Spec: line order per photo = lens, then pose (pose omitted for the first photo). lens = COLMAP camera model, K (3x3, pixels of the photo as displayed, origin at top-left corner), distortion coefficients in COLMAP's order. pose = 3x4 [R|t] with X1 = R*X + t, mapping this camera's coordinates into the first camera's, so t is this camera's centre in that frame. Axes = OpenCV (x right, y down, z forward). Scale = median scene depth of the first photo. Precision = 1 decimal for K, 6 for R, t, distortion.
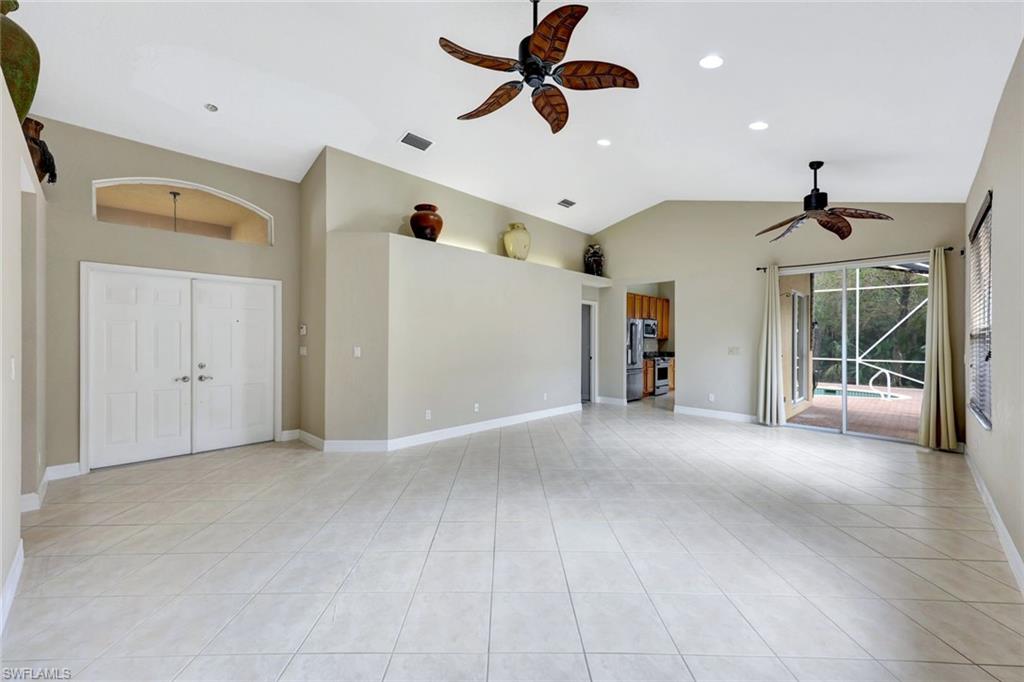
lens RADIAL K [[412.5, 0, 512.0], [0, 412.5, 341.0], [0, 0, 1]] dist [0.000812, 0.000031]
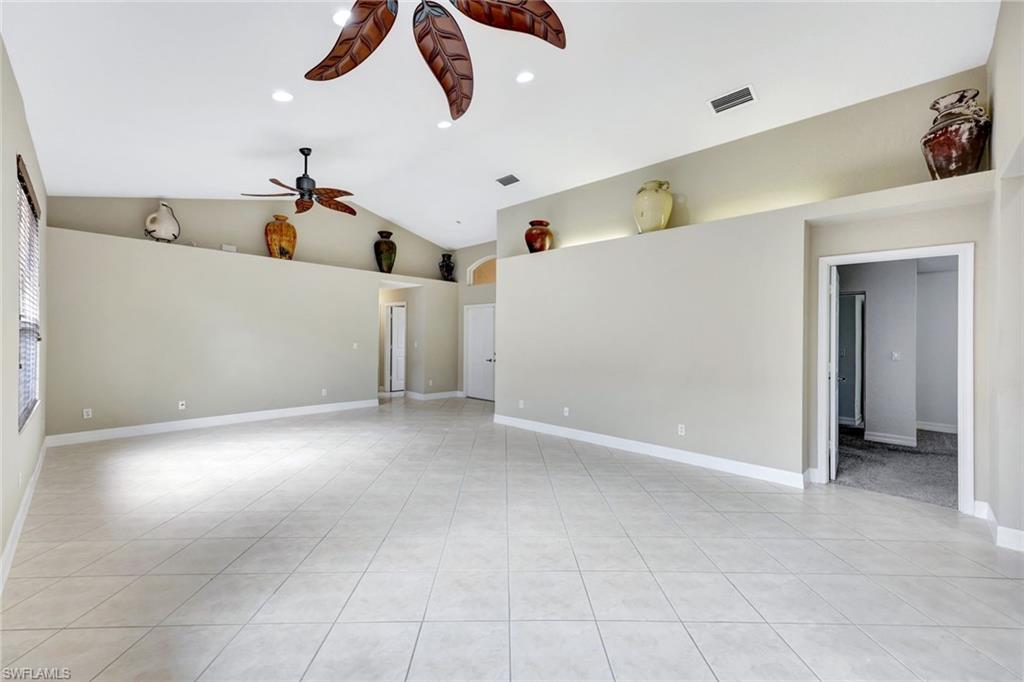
lens RADIAL K [[401.2, 0, 512.0], [0, 401.2, 341.0], [0, 0, 1]] dist [-0.000201, 0.000004]
pose [[0.004421, -0.000111, -0.999990, 0.718929], [-0.017489, 0.999847, -0.000188, 0.000328], [0.999837, 0.017490, 0.004418, 0.738426]]
